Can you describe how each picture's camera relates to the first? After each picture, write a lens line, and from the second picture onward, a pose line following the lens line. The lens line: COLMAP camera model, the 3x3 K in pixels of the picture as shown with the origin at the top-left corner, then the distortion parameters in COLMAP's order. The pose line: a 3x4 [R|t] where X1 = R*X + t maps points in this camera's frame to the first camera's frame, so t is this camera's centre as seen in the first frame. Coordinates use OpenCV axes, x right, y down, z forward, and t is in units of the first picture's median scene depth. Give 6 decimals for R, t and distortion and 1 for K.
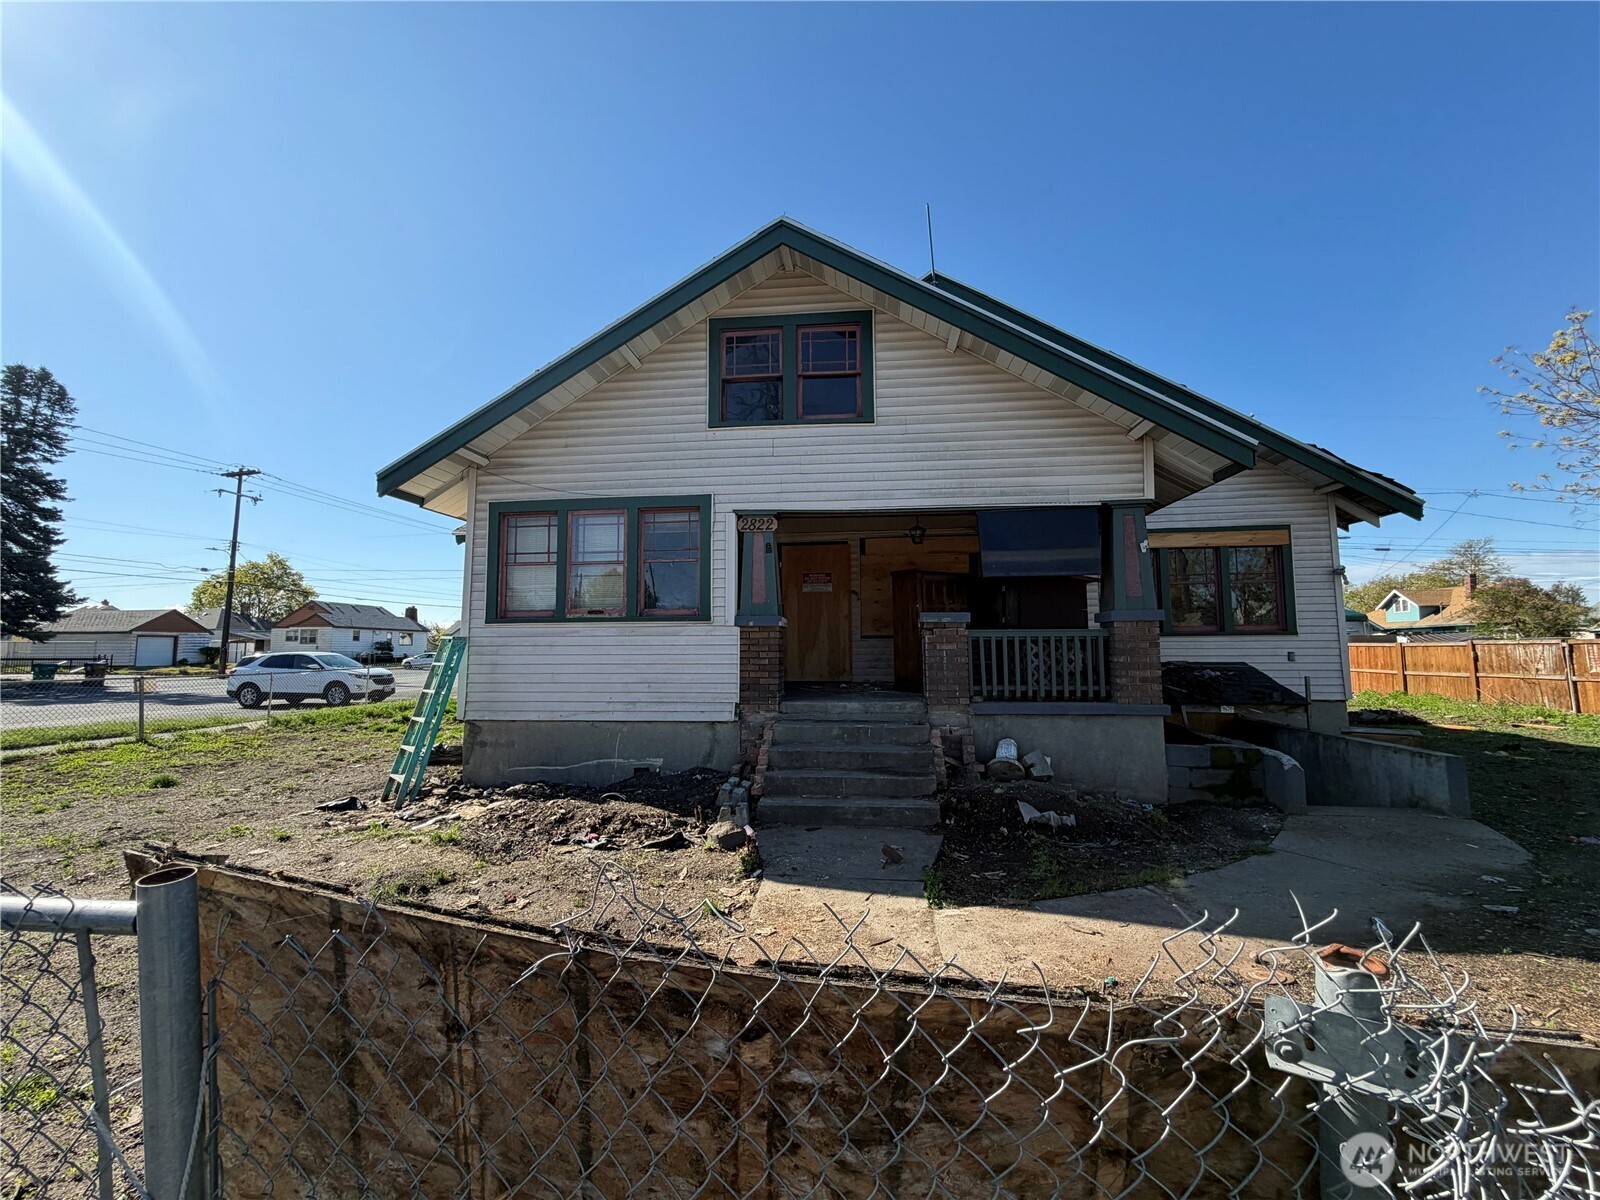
lens RADIAL K [[642.4, 0, 800.5], [0, 642.4, 601.8], [0, 0, 1]] dist [0.000000, 0.000120]
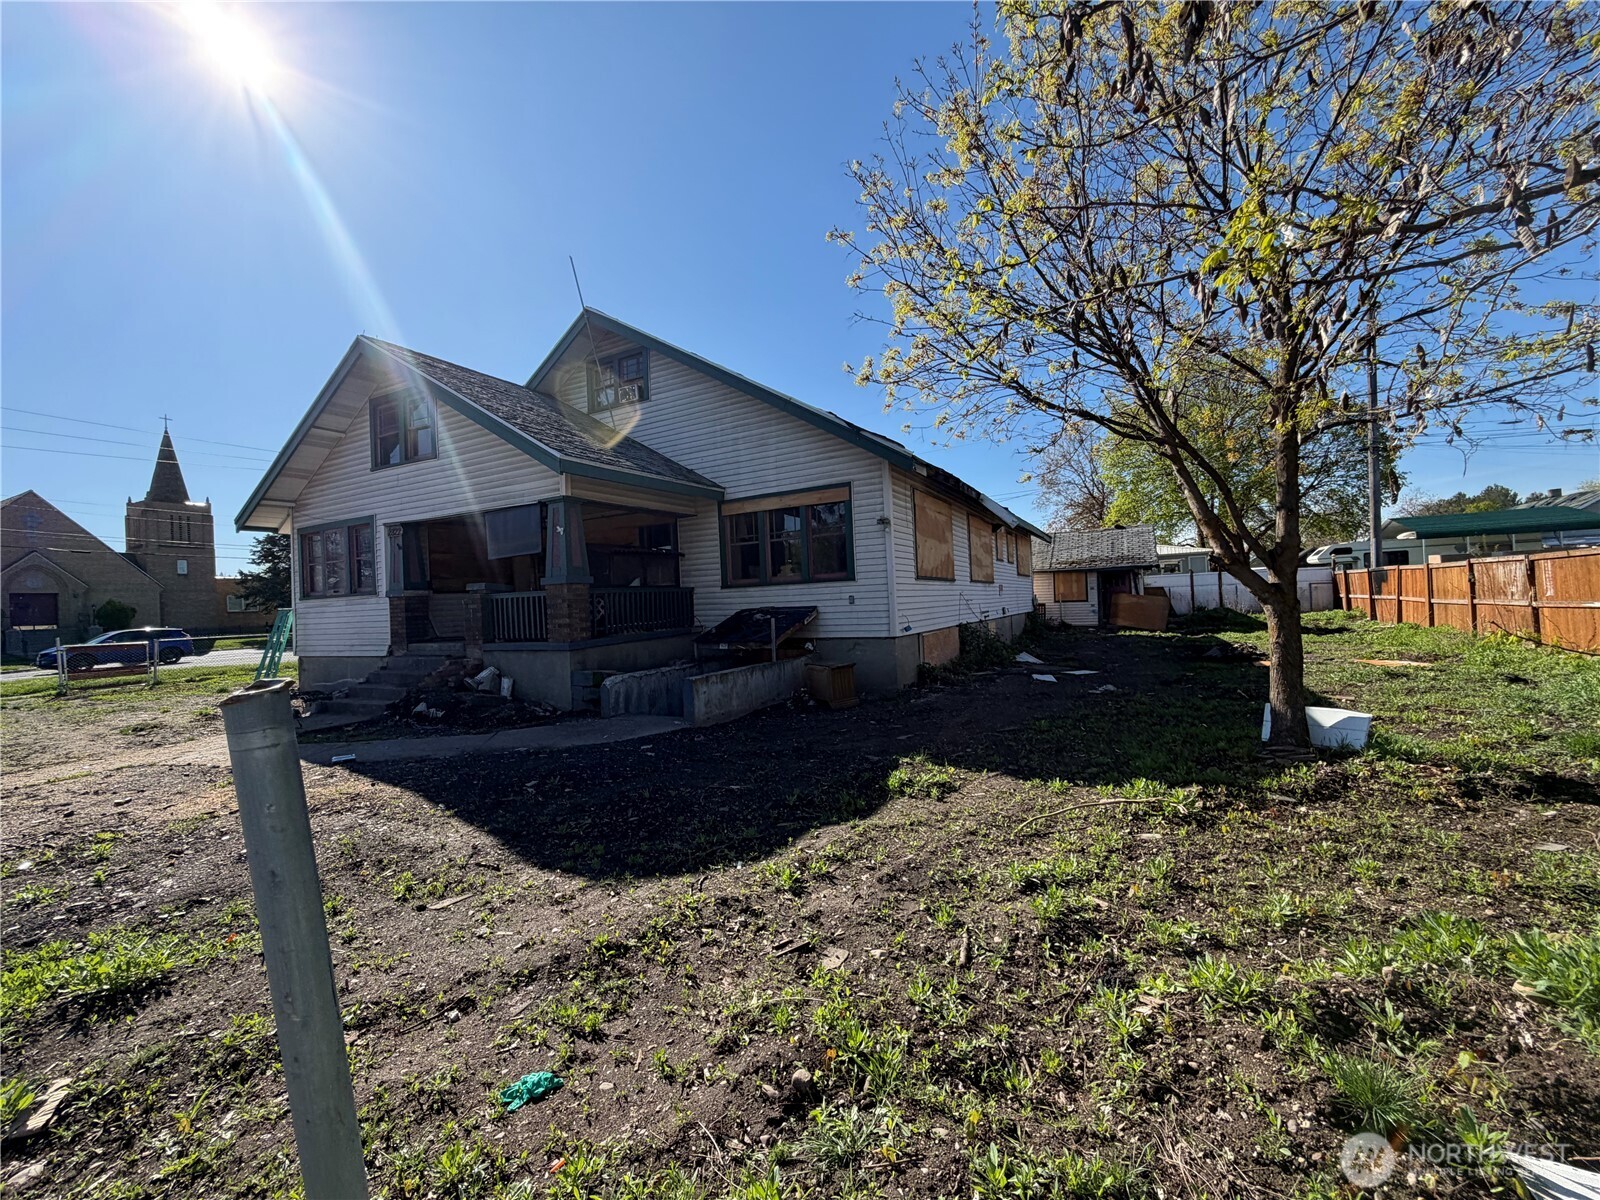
lens RADIAL K [[642.4, 0, 796.9], [0, 642.4, 596.6], [0, 0, 1]] dist [0.000000, 0.000120]
pose [[0.931312, -0.036707, -0.362369, 1.167344], [0.065249, 0.995628, 0.066839, -0.002501], [0.358331, -0.085893, 0.929635, -0.096319]]
